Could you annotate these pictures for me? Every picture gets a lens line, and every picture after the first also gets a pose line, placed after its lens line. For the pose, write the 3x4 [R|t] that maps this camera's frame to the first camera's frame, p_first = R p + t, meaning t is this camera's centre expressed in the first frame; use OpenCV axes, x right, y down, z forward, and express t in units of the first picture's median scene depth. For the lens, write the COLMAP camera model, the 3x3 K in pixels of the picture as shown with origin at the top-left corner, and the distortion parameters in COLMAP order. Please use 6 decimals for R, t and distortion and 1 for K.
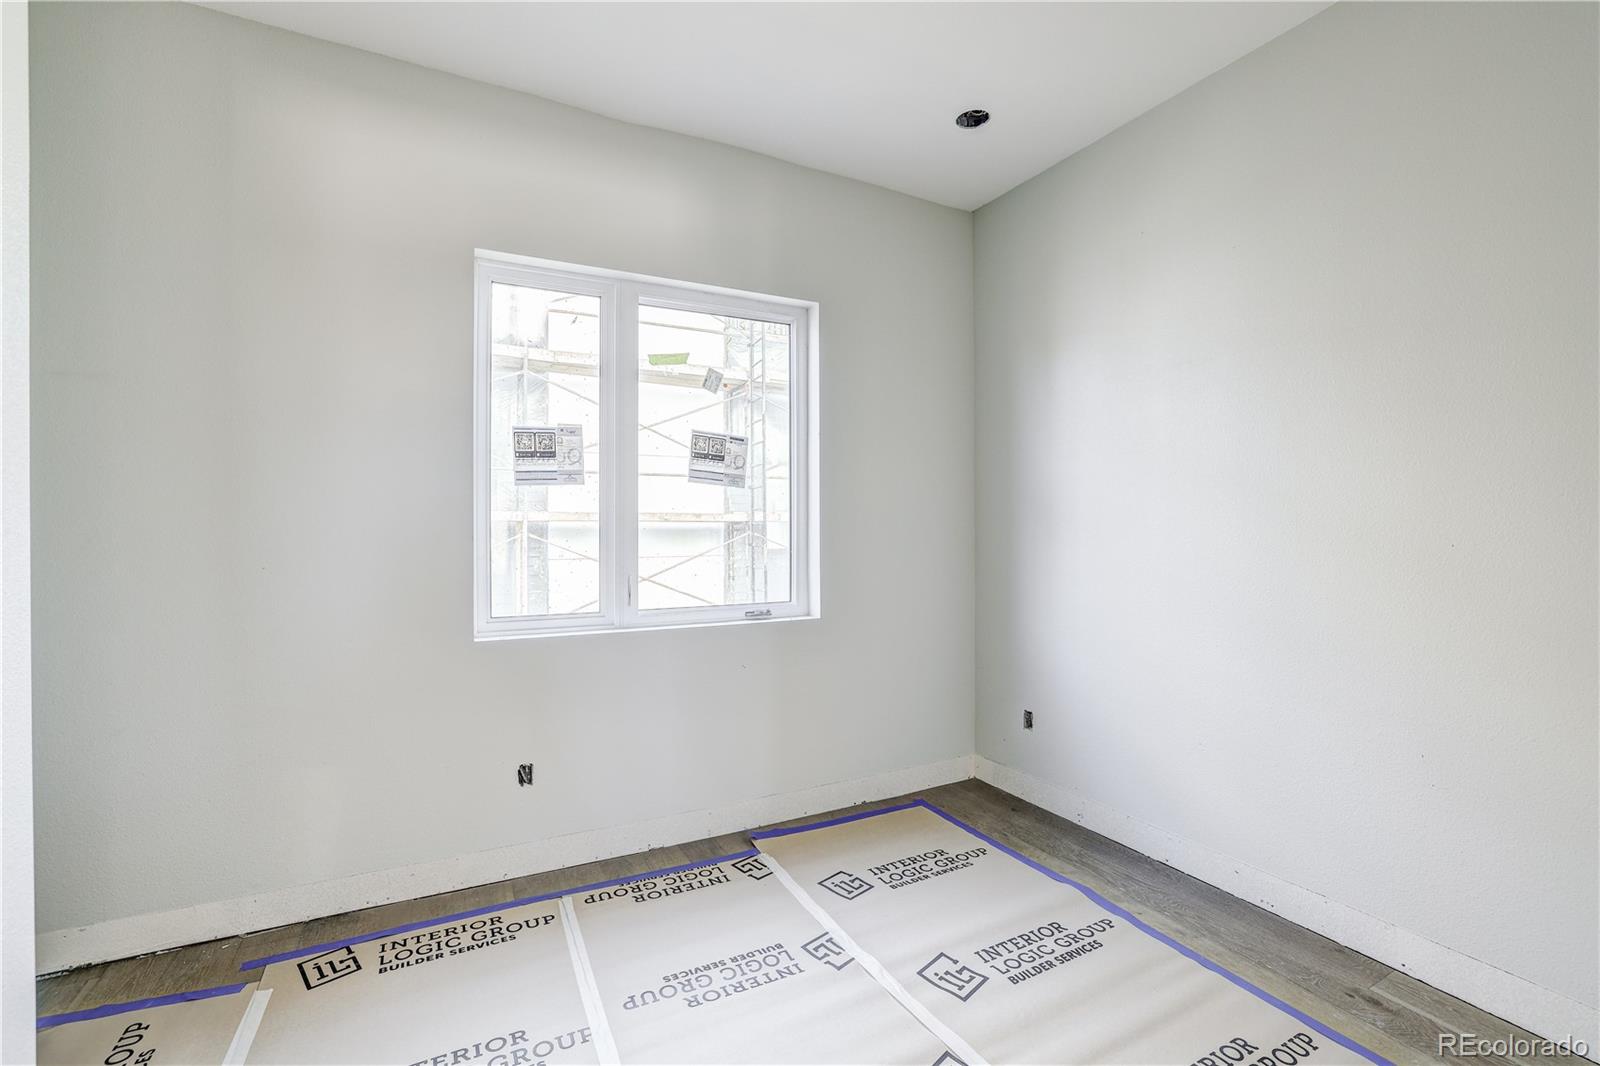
lens RADIAL K [[691.3, 0, 793.6], [0, 691.3, 527.5], [0, 0, 1]] dist [-0.047031, 0.016268]
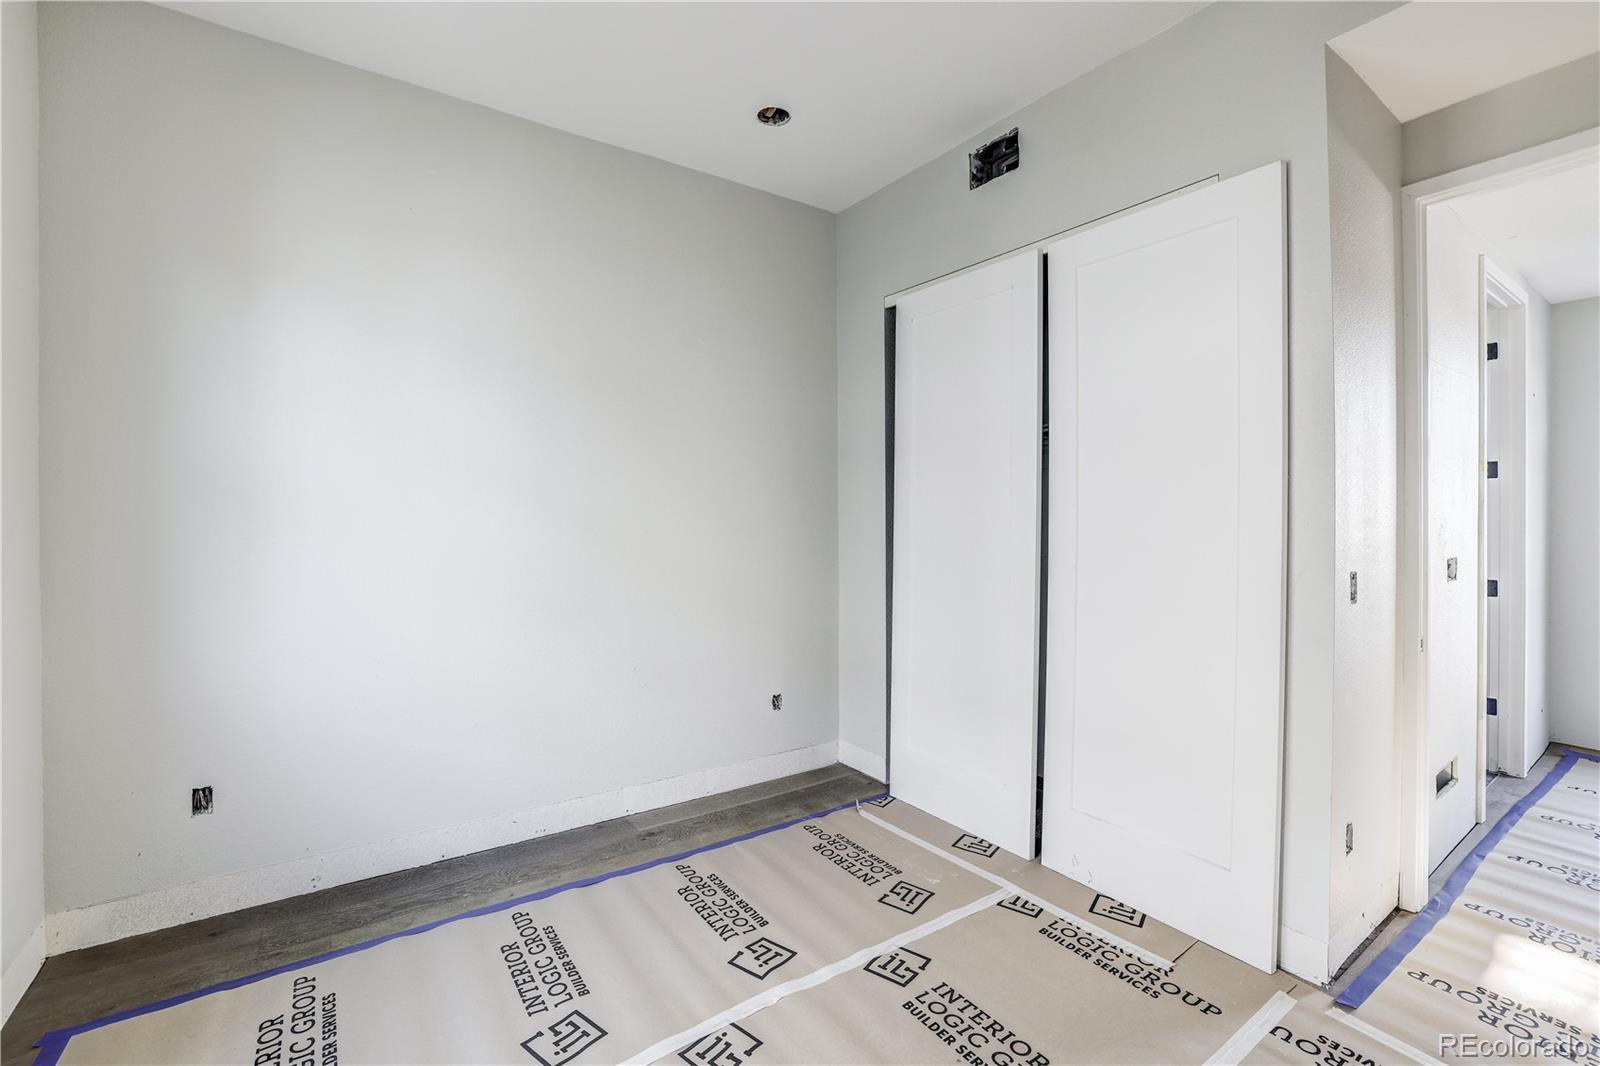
lens RADIAL K [[691.3, 0, 793.6], [0, 691.3, 527.5], [0, 0, 1]] dist [-0.047031, 0.016268]
pose [[-0.130628, -0.013503, 0.991340, -0.560939], [-0.004171, 0.999906, 0.013070, -0.003478], [-0.991423, -0.002428, -0.130672, 0.712779]]
